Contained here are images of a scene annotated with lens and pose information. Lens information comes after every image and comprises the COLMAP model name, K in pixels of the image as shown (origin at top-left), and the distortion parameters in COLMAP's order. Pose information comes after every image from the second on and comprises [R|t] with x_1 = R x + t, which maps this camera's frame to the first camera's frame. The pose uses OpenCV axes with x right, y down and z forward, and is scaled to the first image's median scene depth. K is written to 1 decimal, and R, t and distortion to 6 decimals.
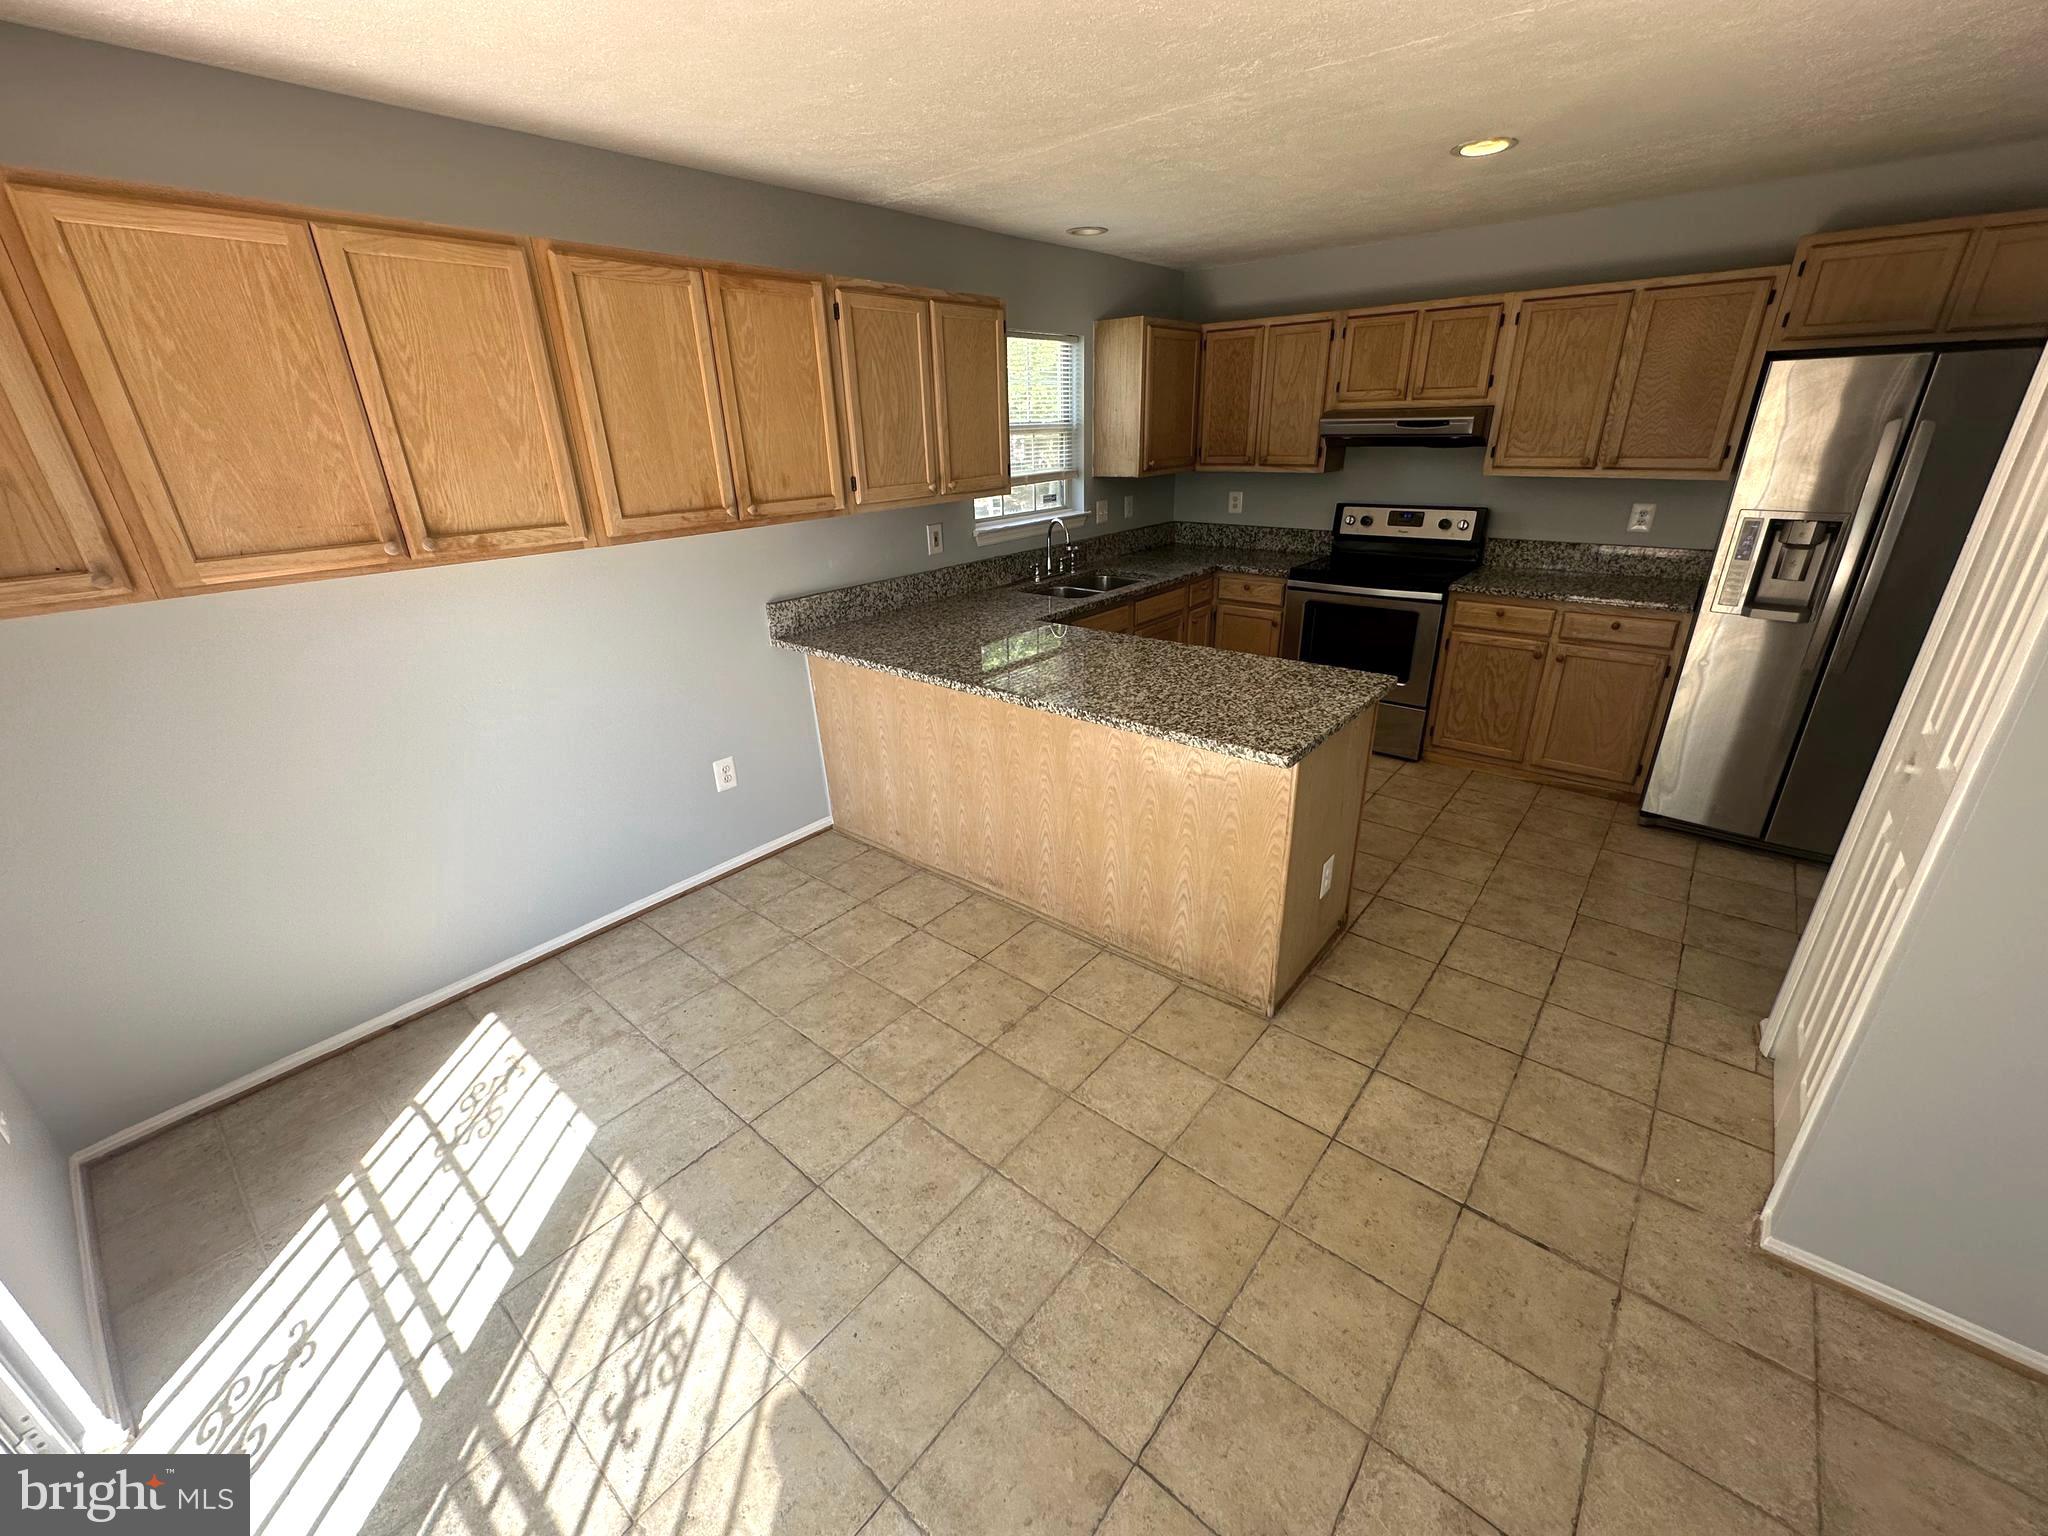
lens RADIAL K [[821.6, 0, 1021.4], [0, 821.6, 770.8], [0, 0, 1]] dist [-0.002117, 0.000308]
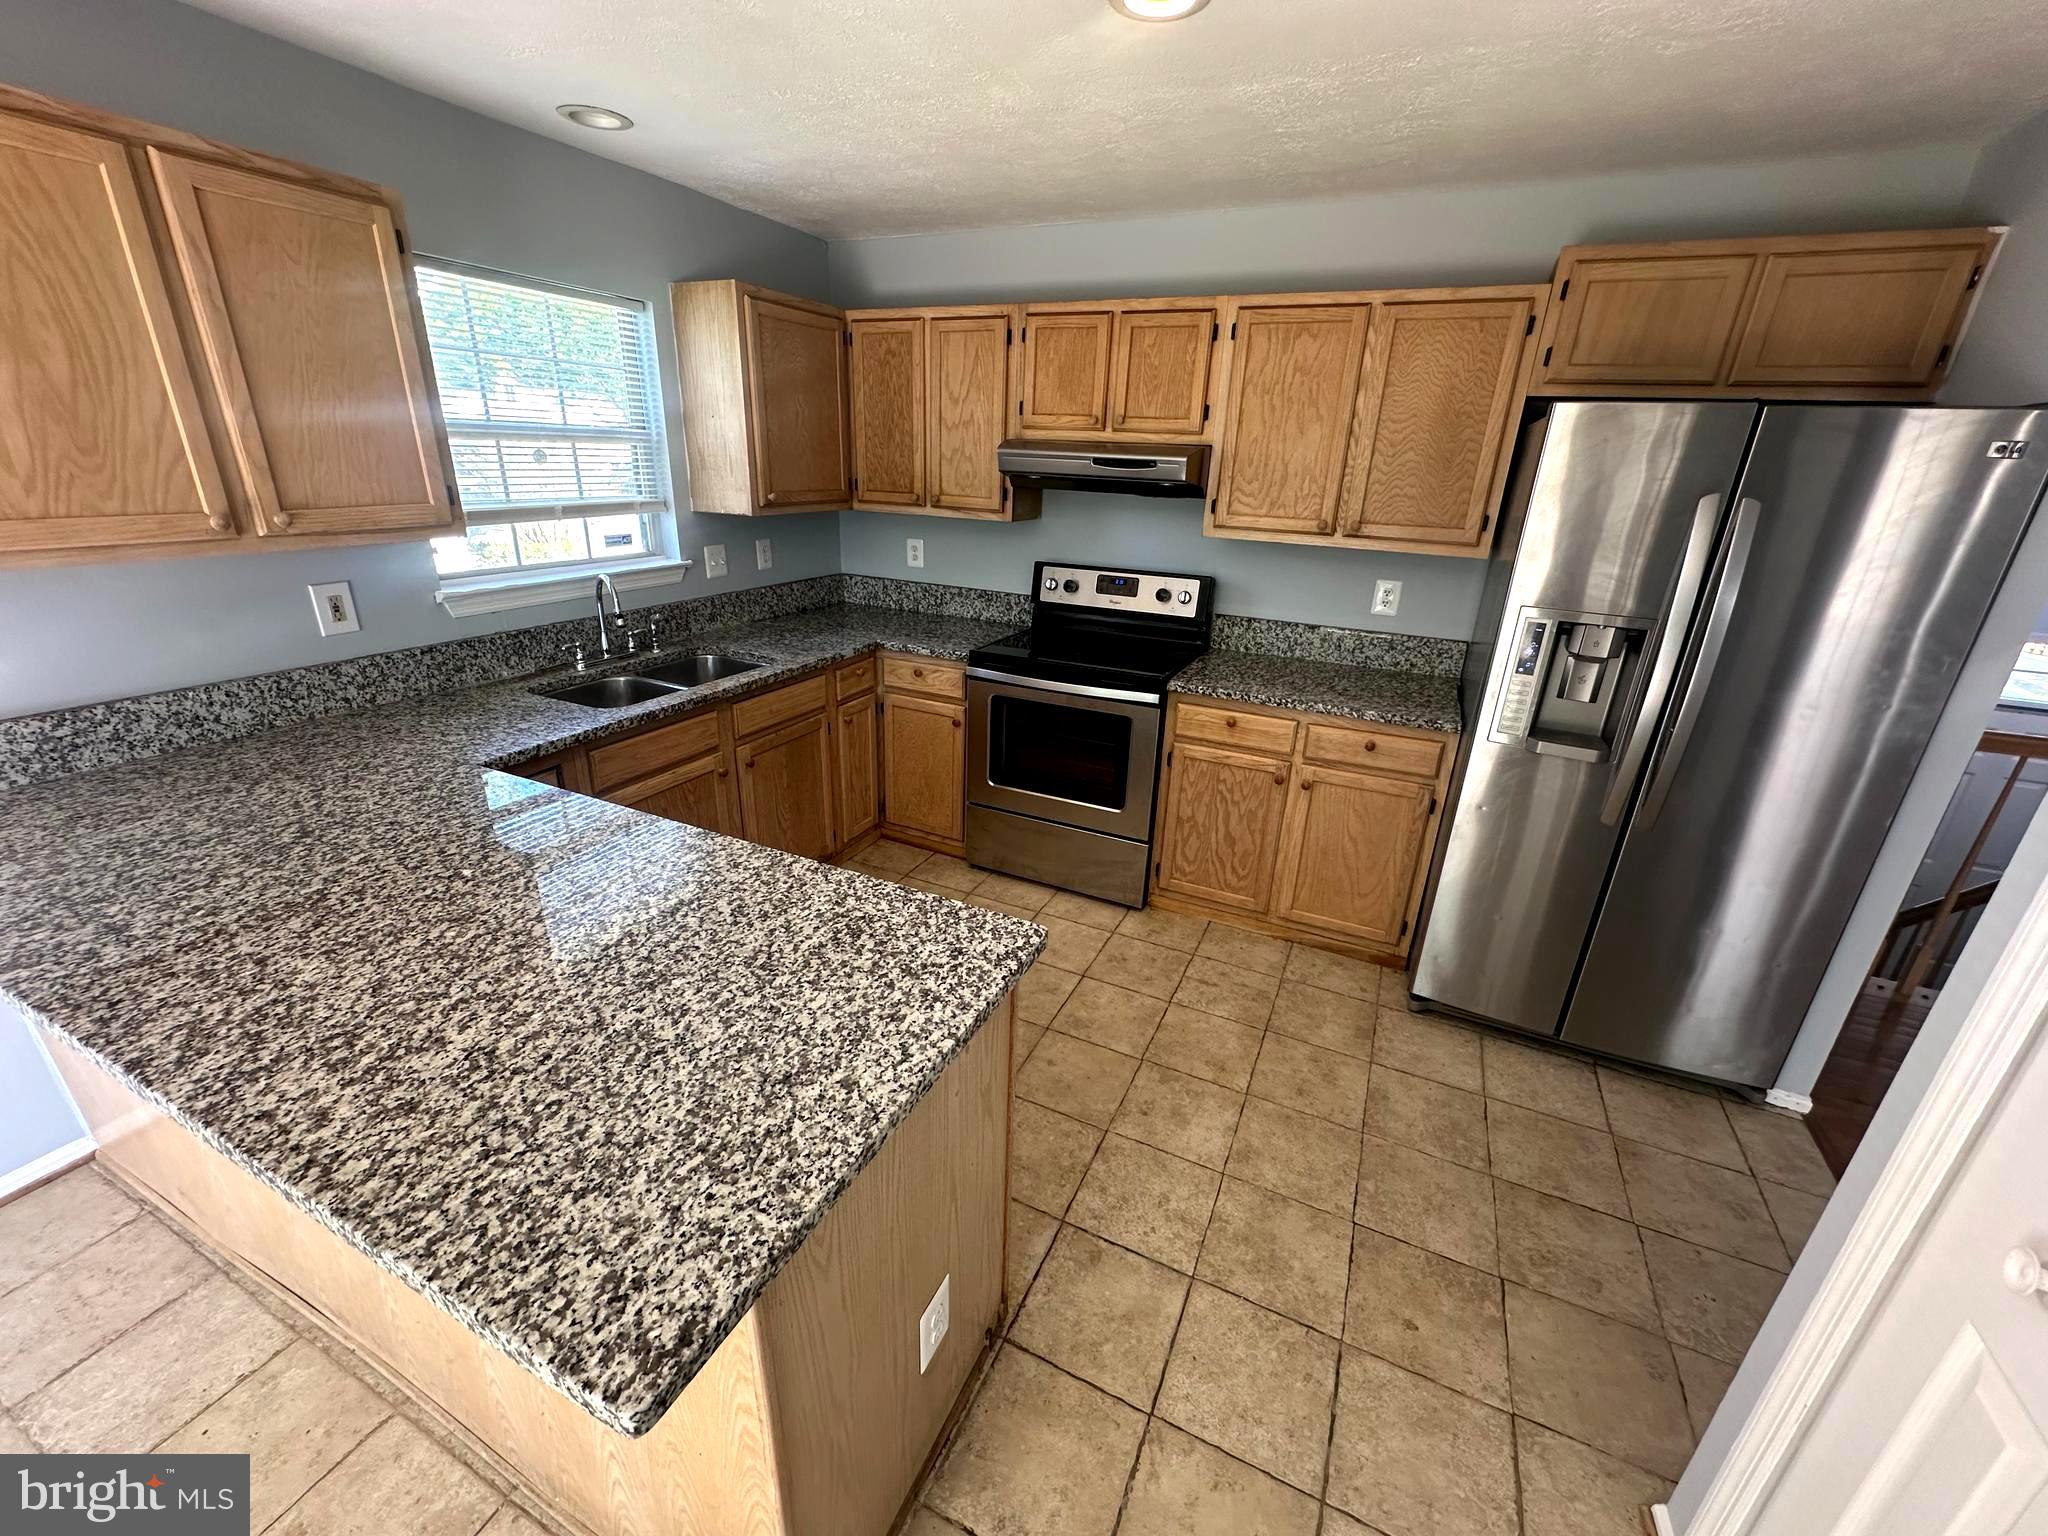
lens RADIAL K [[821.6, 0, 1021.4], [0, 821.6, 770.8], [0, 0, 1]] dist [-0.002117, 0.000308]
pose [[0.966627, -0.031399, 0.254255, 0.209529], [0.039396, 0.998874, -0.026420, -0.135944], [-0.253139, 0.035555, 0.966776, 0.331567]]
